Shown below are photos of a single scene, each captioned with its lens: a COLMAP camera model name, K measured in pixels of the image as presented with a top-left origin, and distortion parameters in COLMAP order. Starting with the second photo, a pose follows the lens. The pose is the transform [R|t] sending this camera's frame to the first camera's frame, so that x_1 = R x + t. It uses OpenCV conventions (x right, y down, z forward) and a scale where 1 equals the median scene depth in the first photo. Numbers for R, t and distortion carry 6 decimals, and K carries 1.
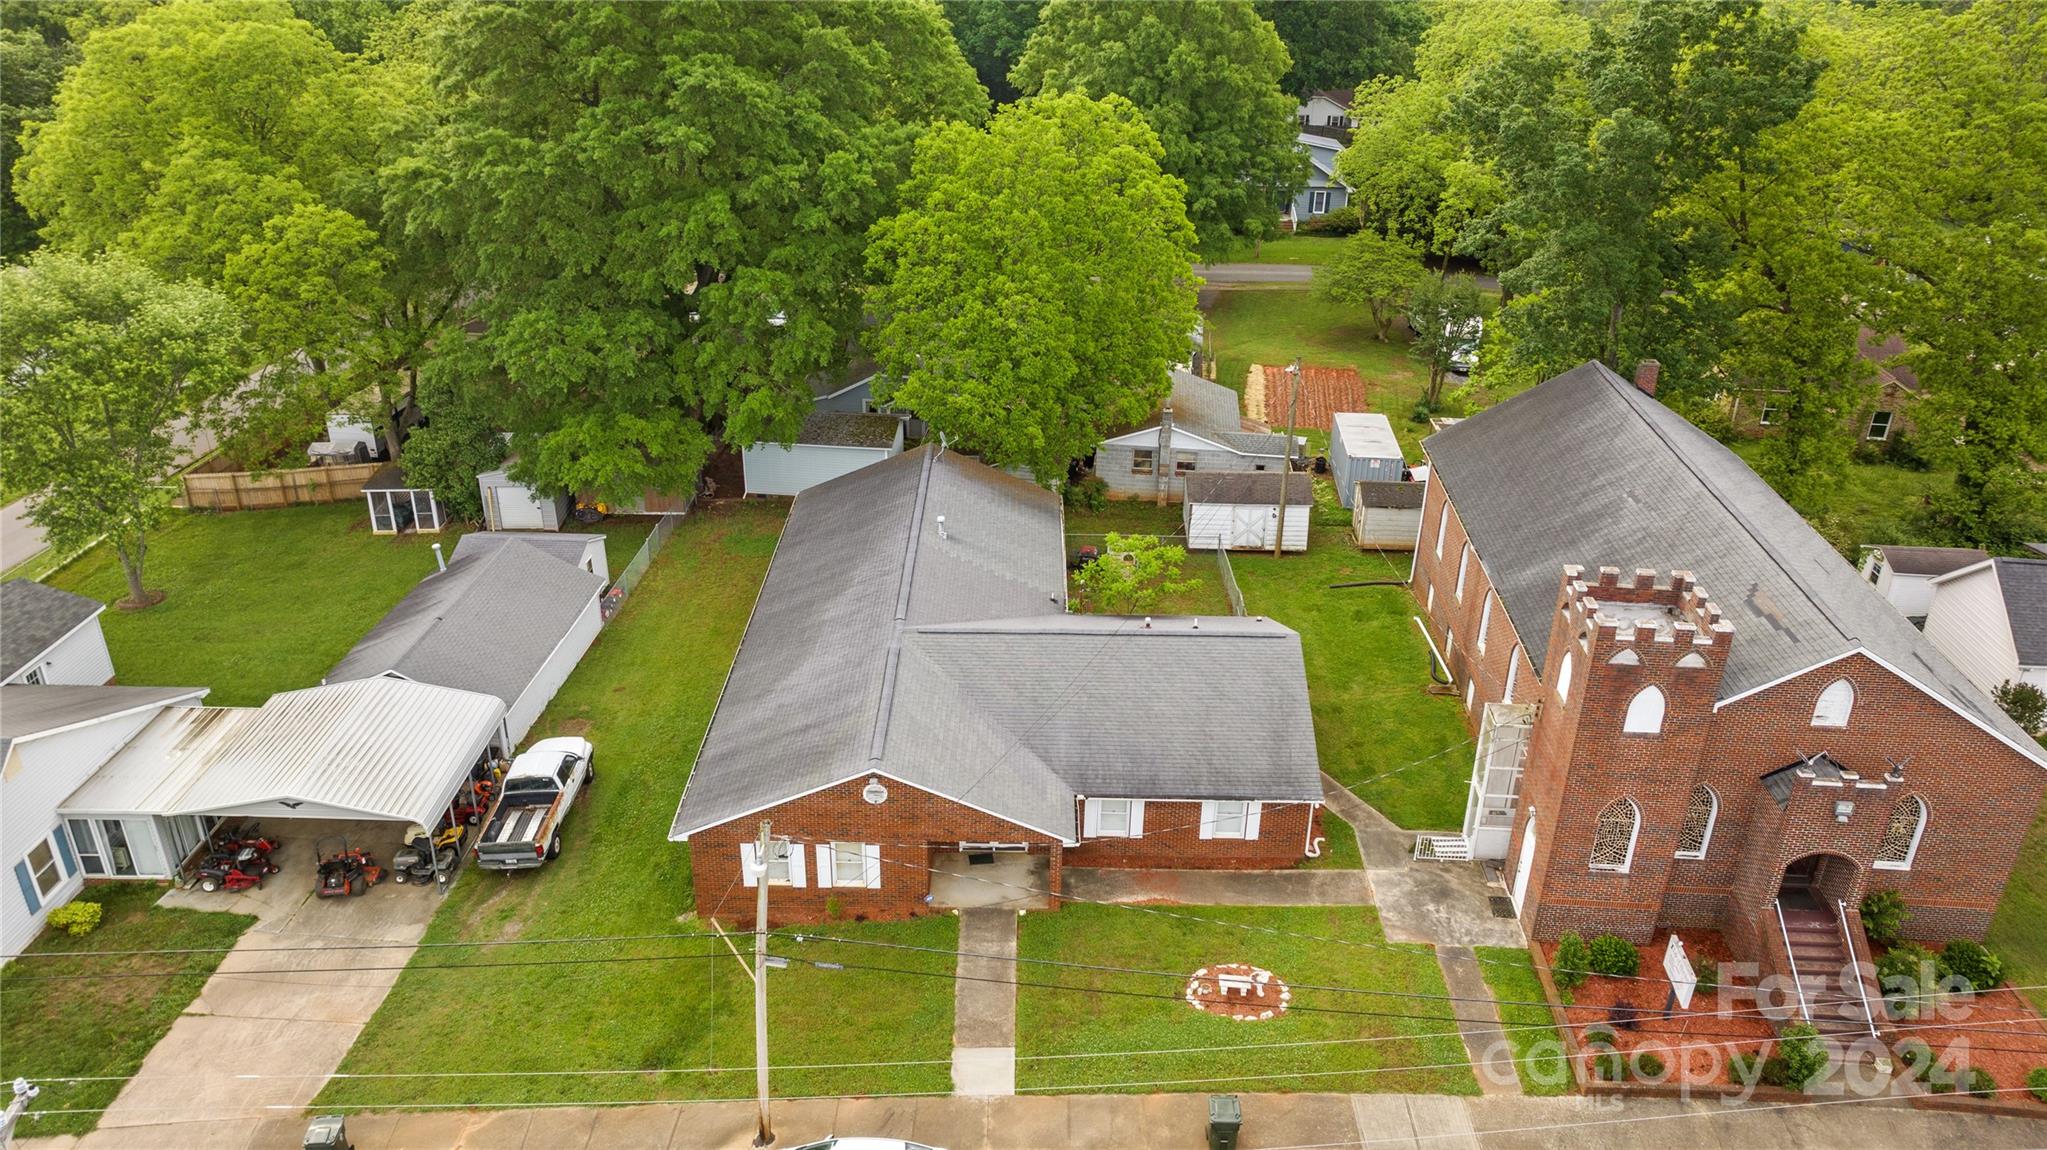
lens RADIAL K [[1427.4, 0, 1037.0], [0, 1427.4, 580.2], [0, 0, 1]] dist [-0.021616, 0.011442]
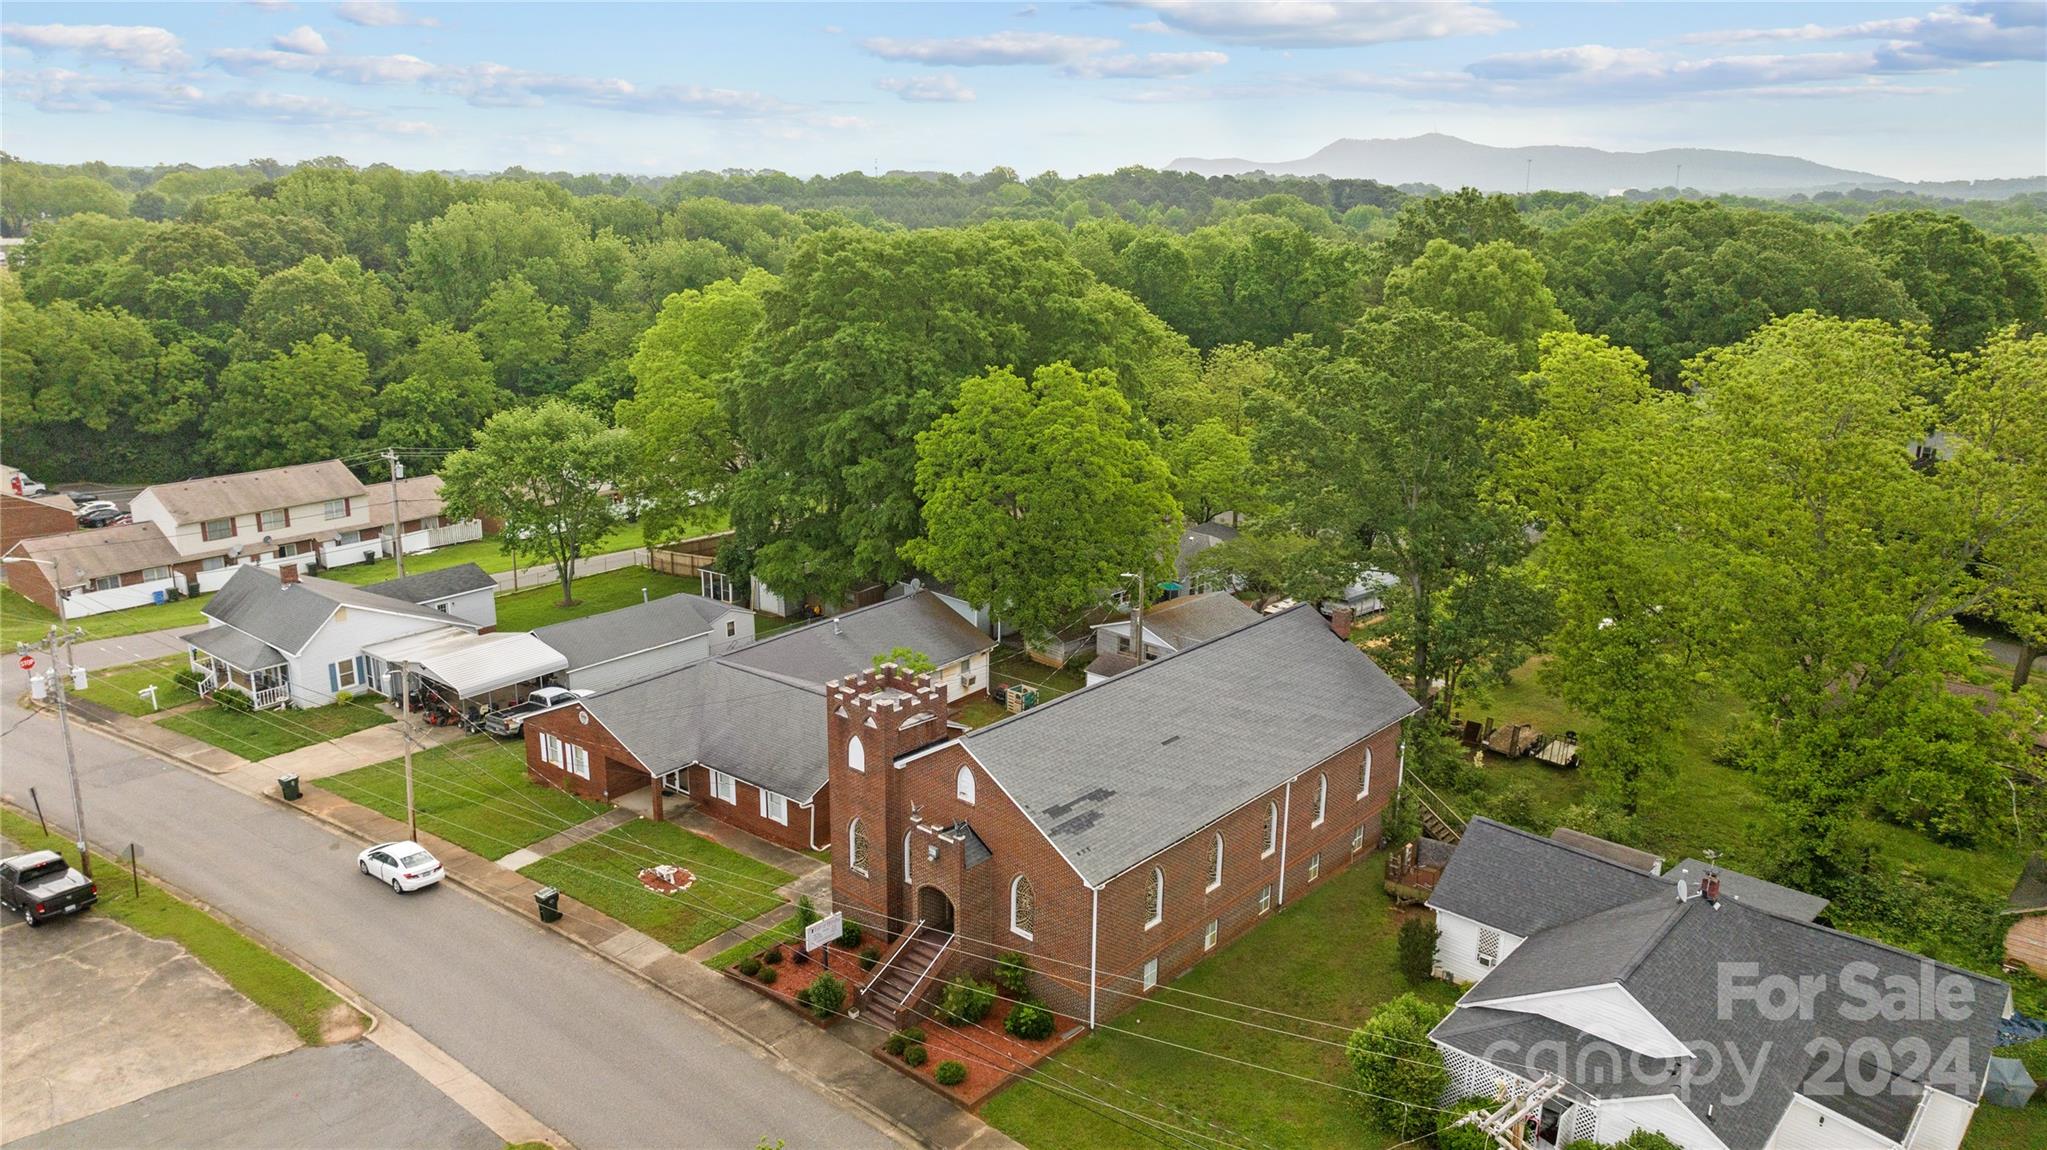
lens RADIAL K [[1427.4, 0, 1019.9], [0, 1427.4, 575.9], [0, 0, 1]] dist [-0.021616, 0.011442]
pose [[0.788231, 0.156920, -0.595036, 1.319580], [-0.267755, 0.958069, -0.102032, 0.017819], [0.554075, 0.239748, 0.797196, -0.140007]]
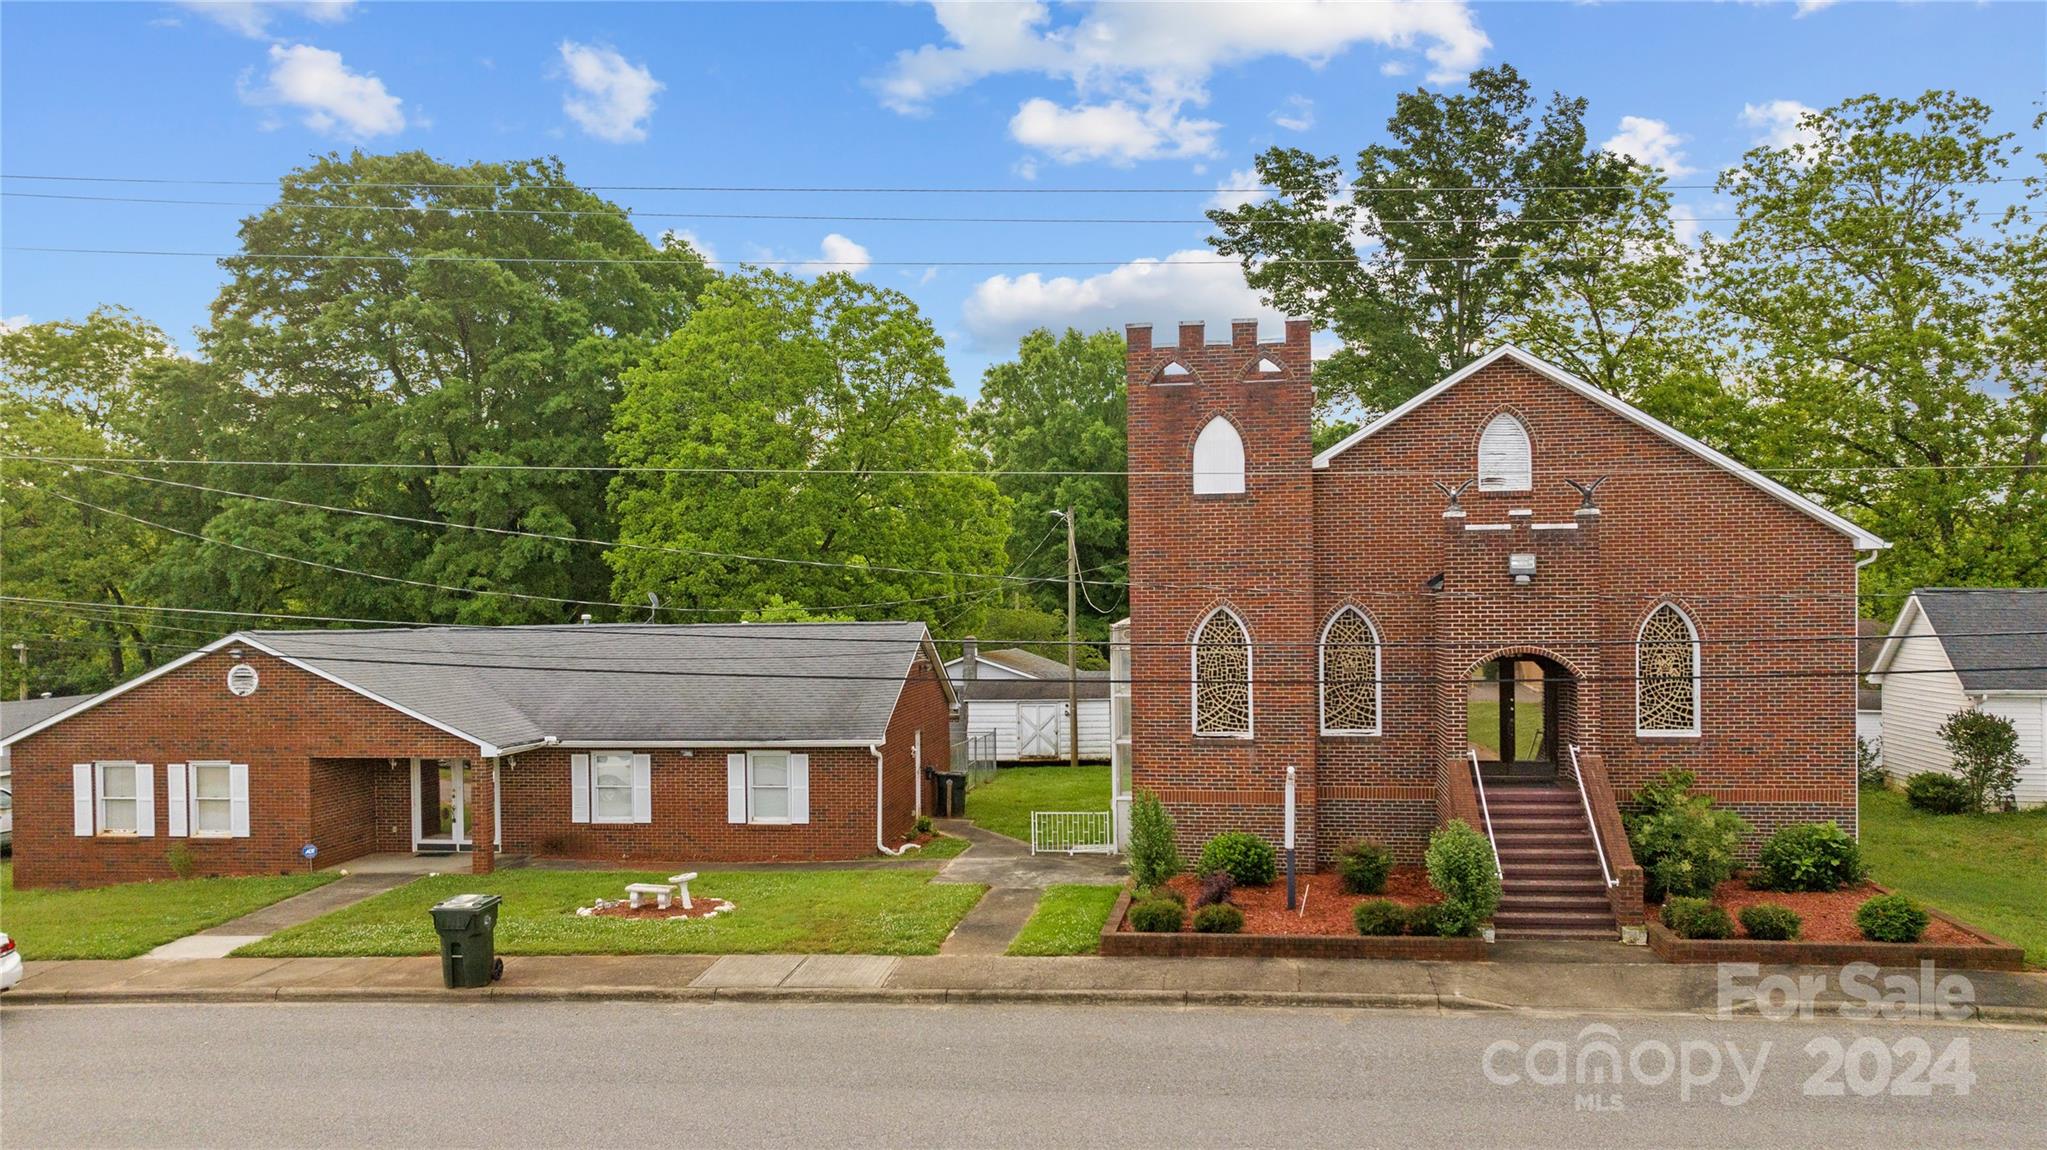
lens RADIAL K [[1509.6, 0, 1008.8], [0, 1509.6, 626.0], [0, 0, 1]] dist [-0.021420, -0.002040]
pose [[0.993997, -0.029405, -0.105382, 0.369195], [-0.017708, 0.907266, -0.420185, 0.446535], [0.107965, 0.419529, 0.901299, 0.320181]]
